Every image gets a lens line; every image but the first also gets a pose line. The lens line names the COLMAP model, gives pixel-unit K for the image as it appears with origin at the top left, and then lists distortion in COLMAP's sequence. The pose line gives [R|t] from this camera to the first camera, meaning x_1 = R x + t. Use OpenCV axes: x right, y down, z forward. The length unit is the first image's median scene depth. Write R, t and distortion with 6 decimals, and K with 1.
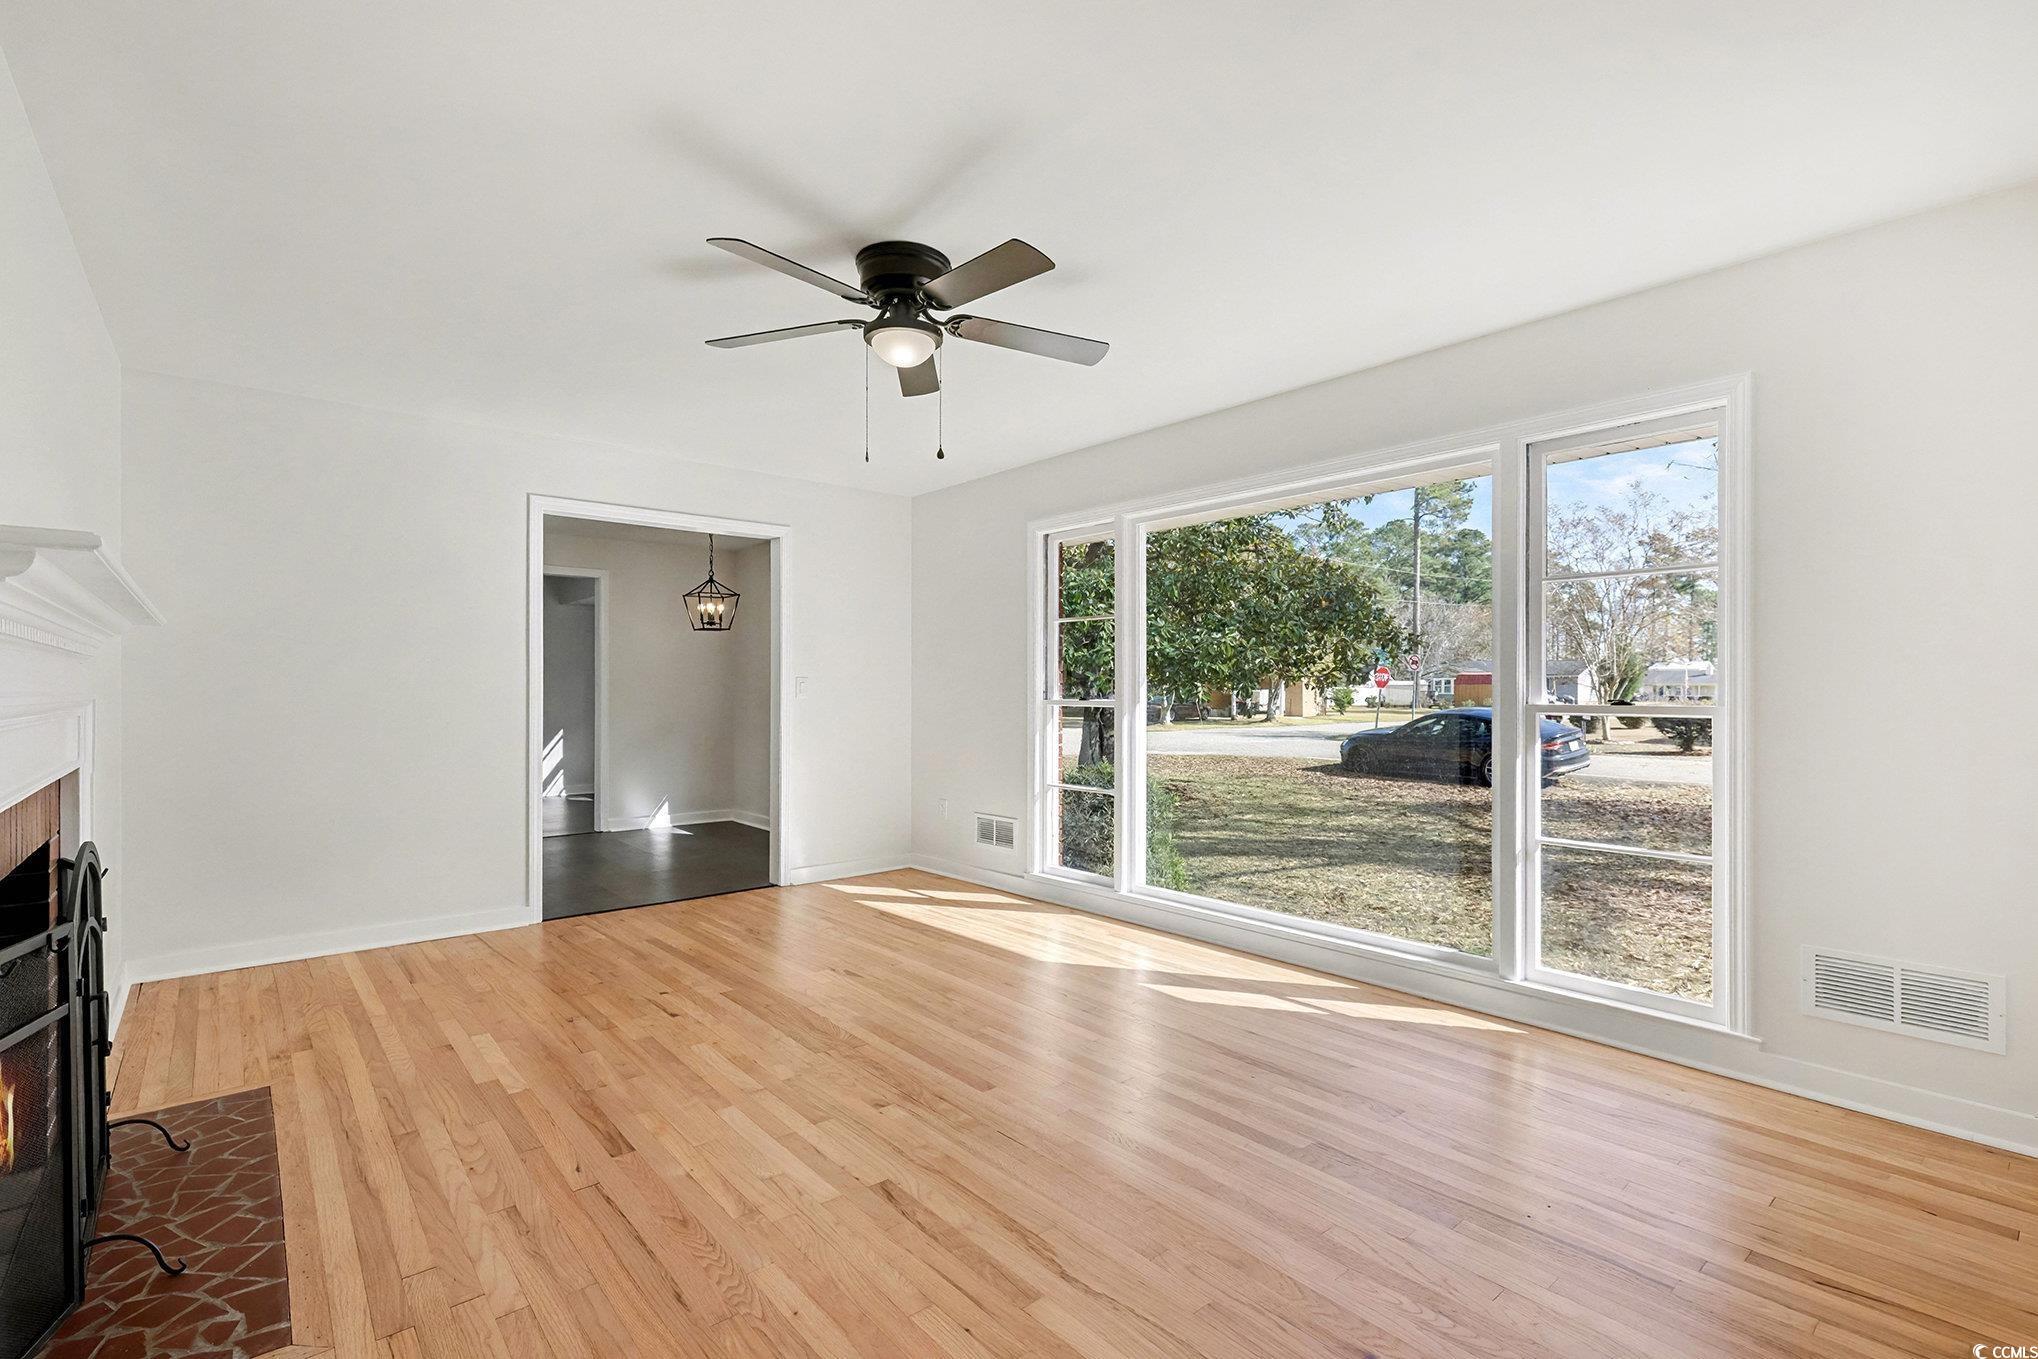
lens RADIAL K [[928.7, 0, 1019.0], [0, 928.7, 679.5], [0, 0, 1]] dist [0.002665, 0.000198]
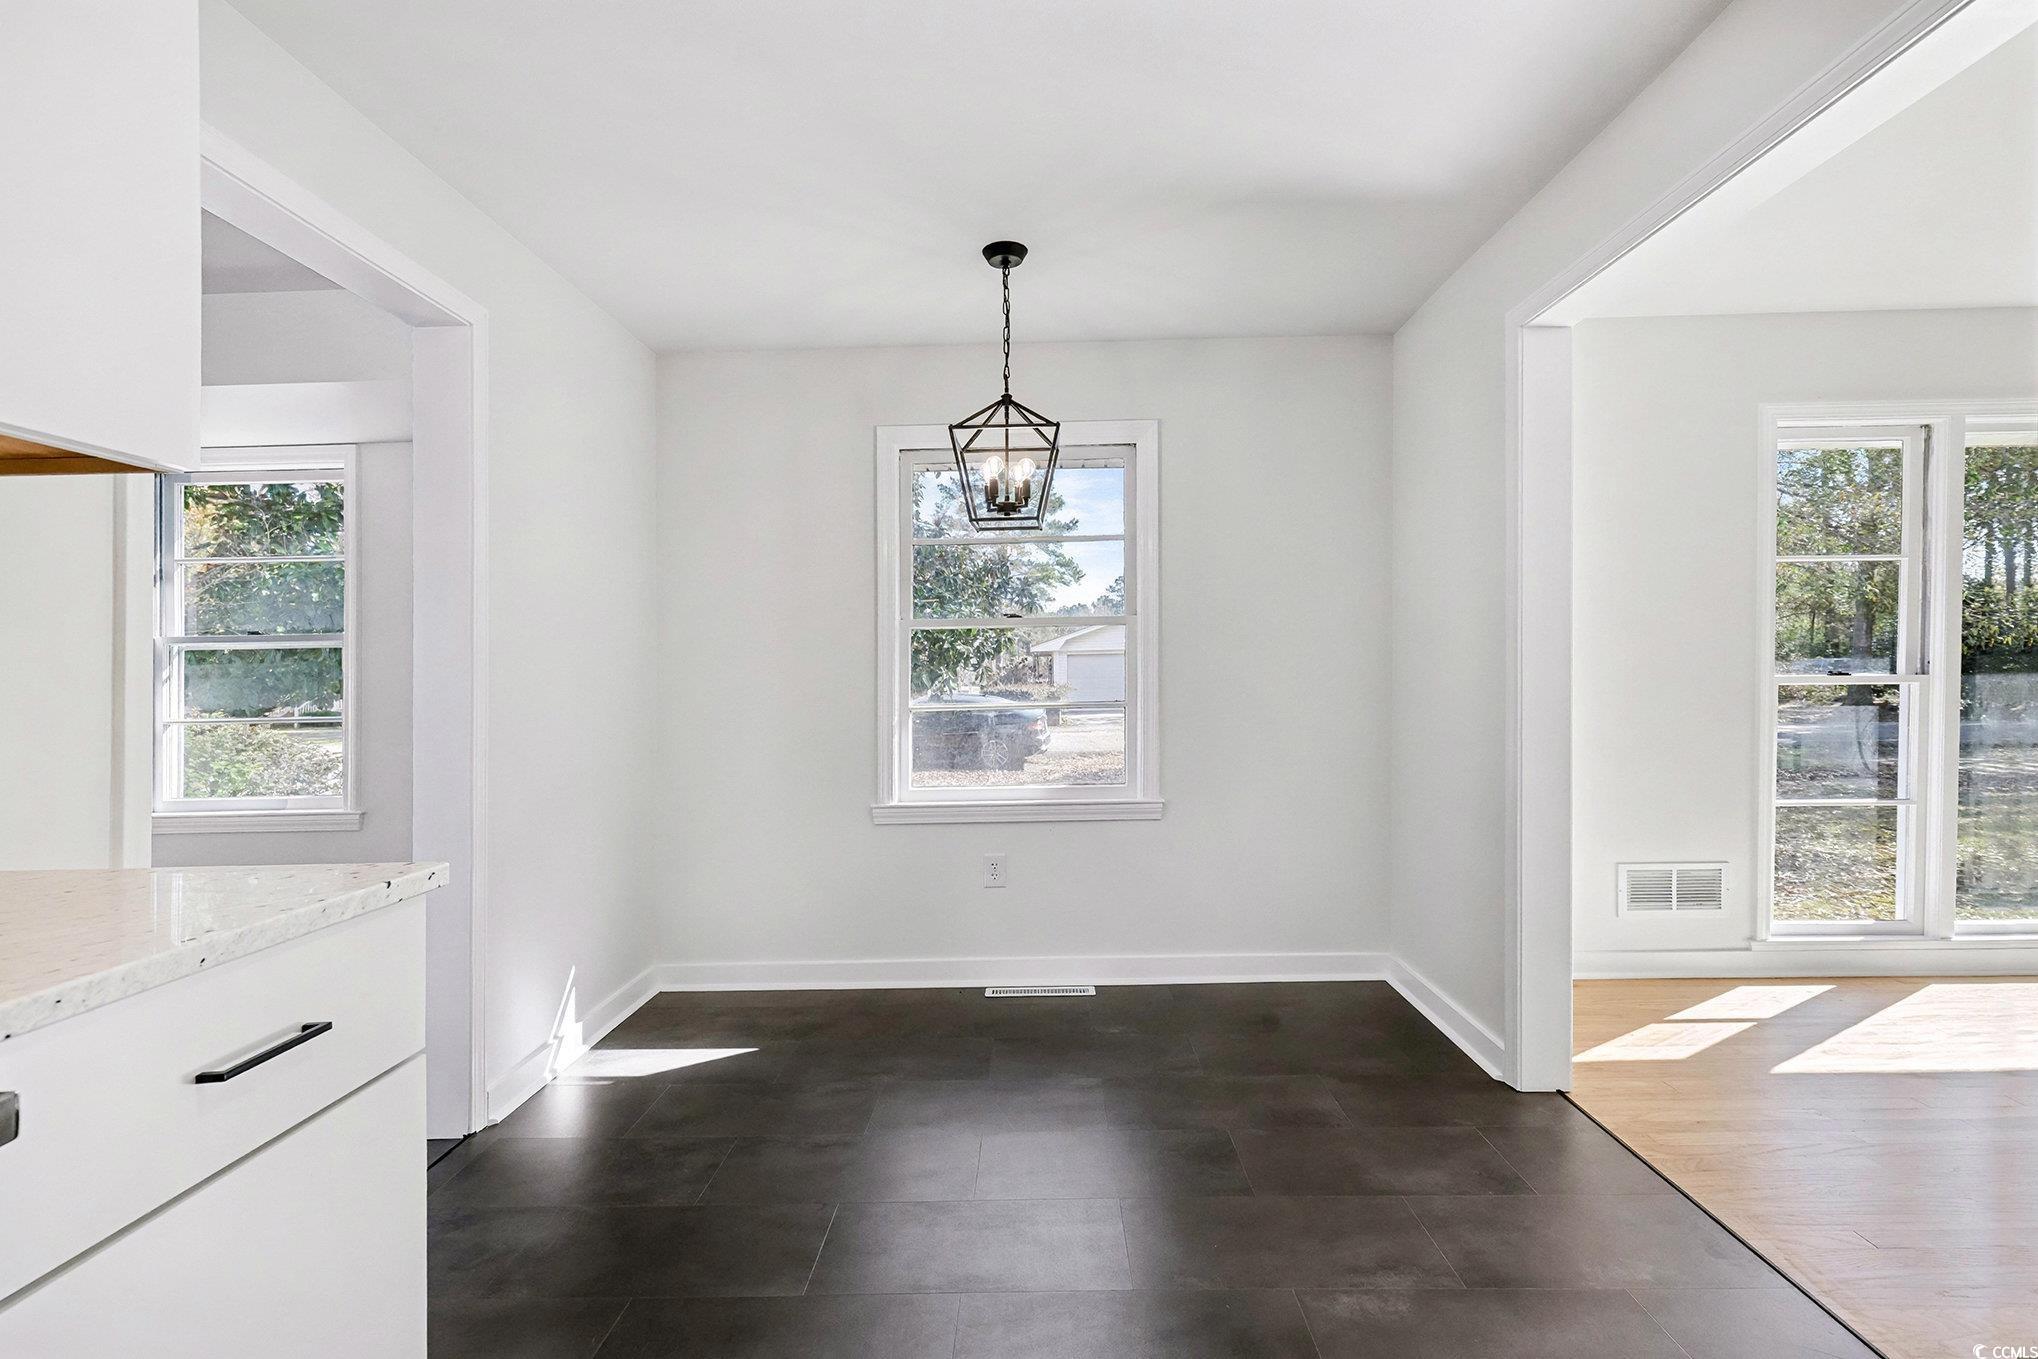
lens RADIAL K [[928.7, 0, 1019.0], [0, 928.7, 679.5], [0, 0, 1]] dist [0.002665, 0.000198]
pose [[0.673220, -0.014439, 0.739301, -0.795619], [0.004132, 0.999867, 0.015766, 0.010584], [-0.739431, -0.007559, 0.673190, 0.911868]]
